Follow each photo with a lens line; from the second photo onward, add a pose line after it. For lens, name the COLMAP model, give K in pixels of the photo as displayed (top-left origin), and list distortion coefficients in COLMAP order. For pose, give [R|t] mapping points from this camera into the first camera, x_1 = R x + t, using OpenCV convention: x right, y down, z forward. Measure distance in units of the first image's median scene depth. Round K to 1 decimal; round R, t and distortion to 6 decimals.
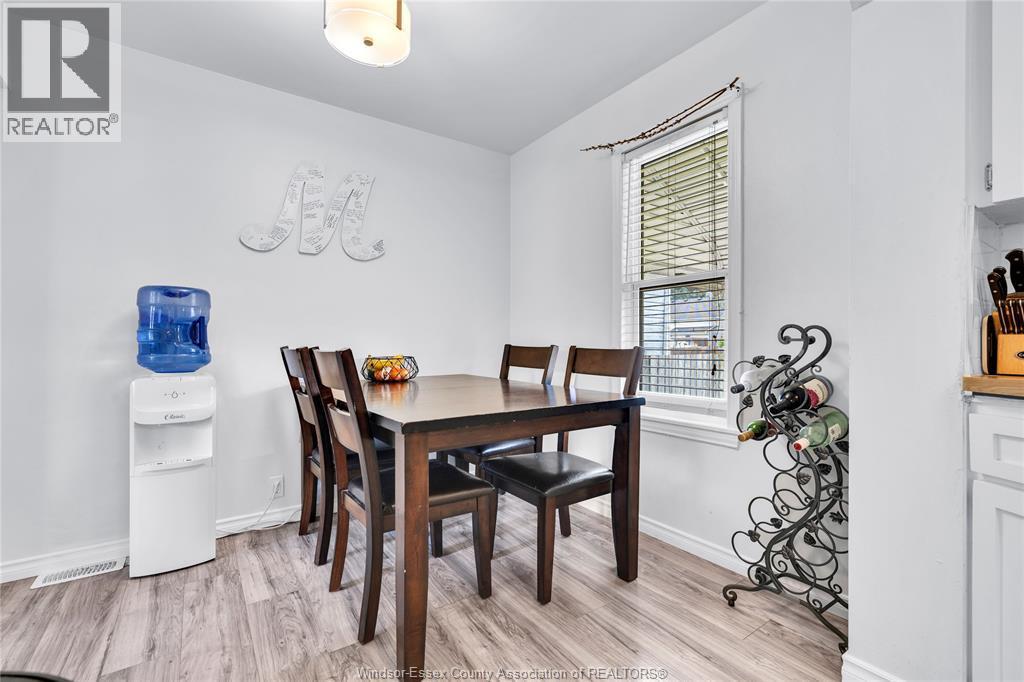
lens RADIAL K [[448.8, 0, 512.0], [0, 448.8, 341.0], [0, 0, 1]] dist [0.003381, 0.000143]
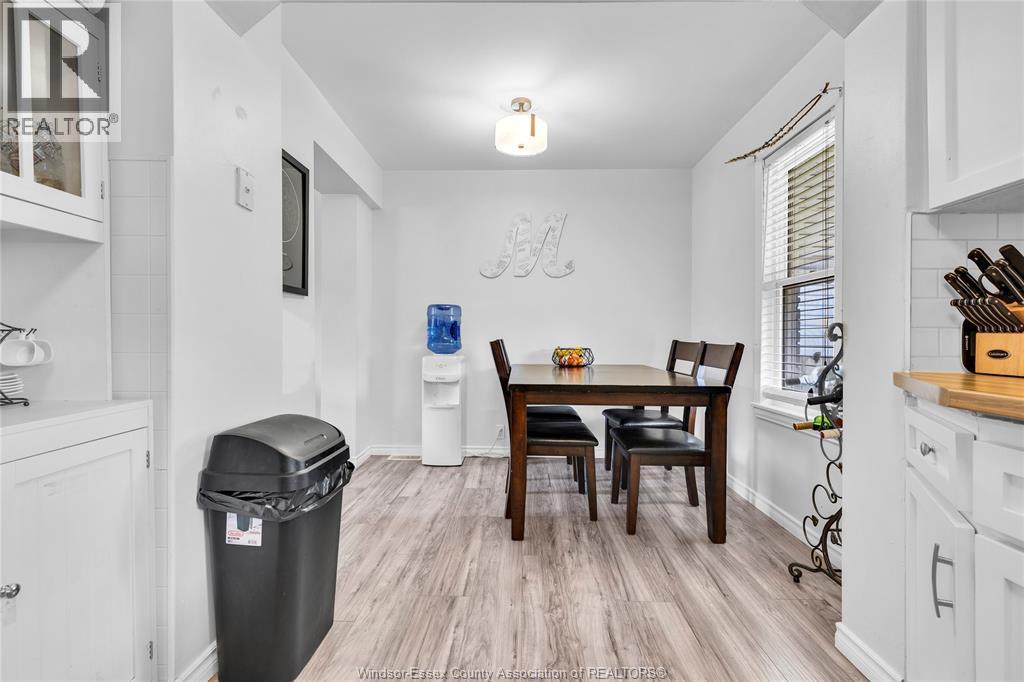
lens RADIAL K [[440.6, 0, 513.1], [0, 440.6, 337.9], [0, 0, 1]] dist [-0.000354, -0.000093]
pose [[0.809872, 0.008233, -0.586549, 0.482060], [-0.005828, 0.999965, 0.005989, -0.002251], [0.586578, -0.001431, 0.809892, -0.227881]]
